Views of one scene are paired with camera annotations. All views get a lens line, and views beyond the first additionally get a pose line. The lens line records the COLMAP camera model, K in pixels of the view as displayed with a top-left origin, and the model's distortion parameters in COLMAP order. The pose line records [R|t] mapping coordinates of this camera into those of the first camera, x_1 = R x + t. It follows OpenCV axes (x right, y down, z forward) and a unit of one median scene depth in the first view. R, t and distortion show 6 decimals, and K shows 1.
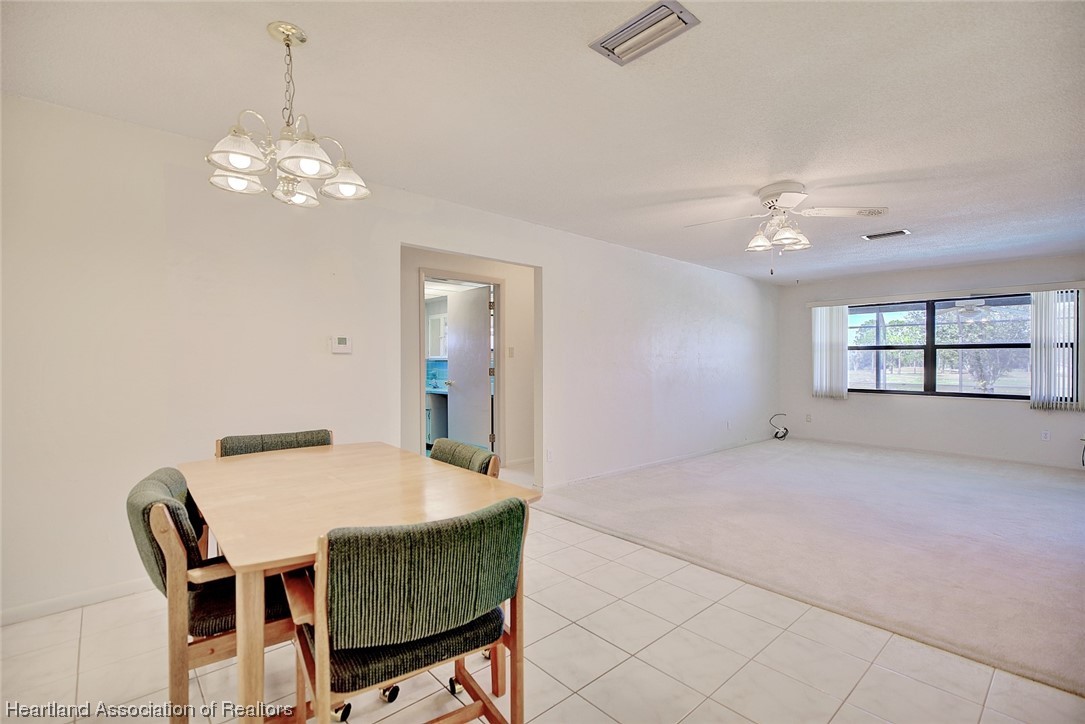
lens RADIAL K [[497.3, 0, 543.3], [0, 497.3, 365.1], [0, 0, 1]] dist [-0.002568, 0.001807]
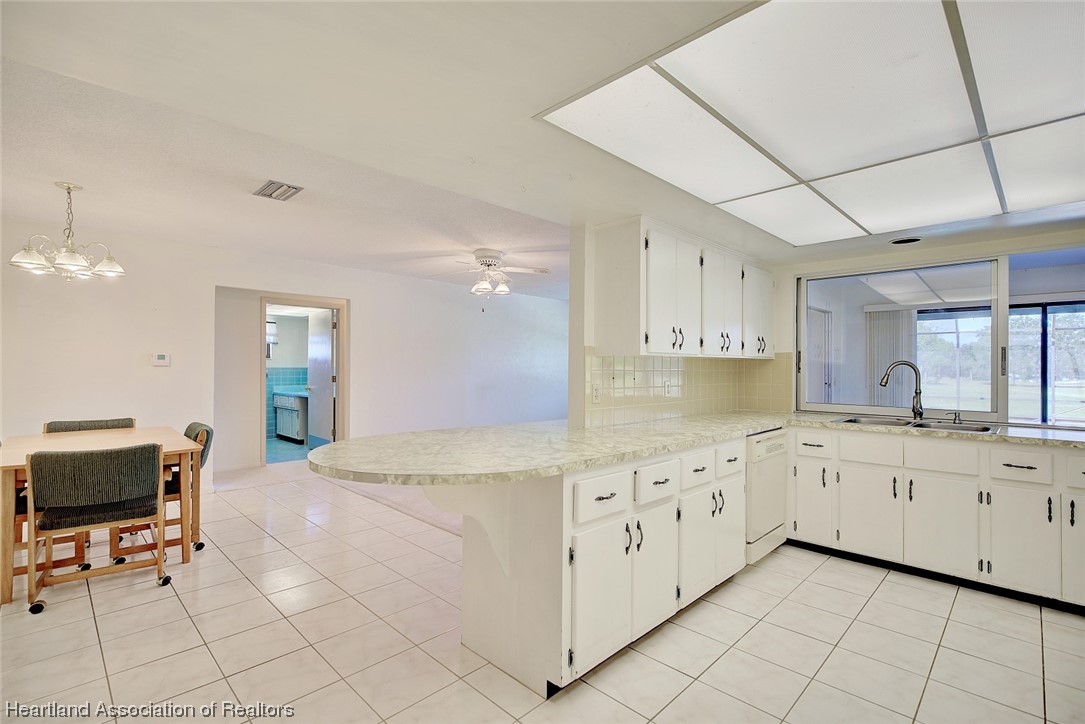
lens RADIAL K [[497.3, 0, 538.7], [0, 497.3, 364.8], [0, 0, 1]] dist [-0.002568, 0.001807]
pose [[0.998467, 0.006358, 0.054982, 0.685667], [-0.005569, 0.999879, -0.014498, -0.014245], [-0.055067, 0.014169, 0.998382, -0.542896]]
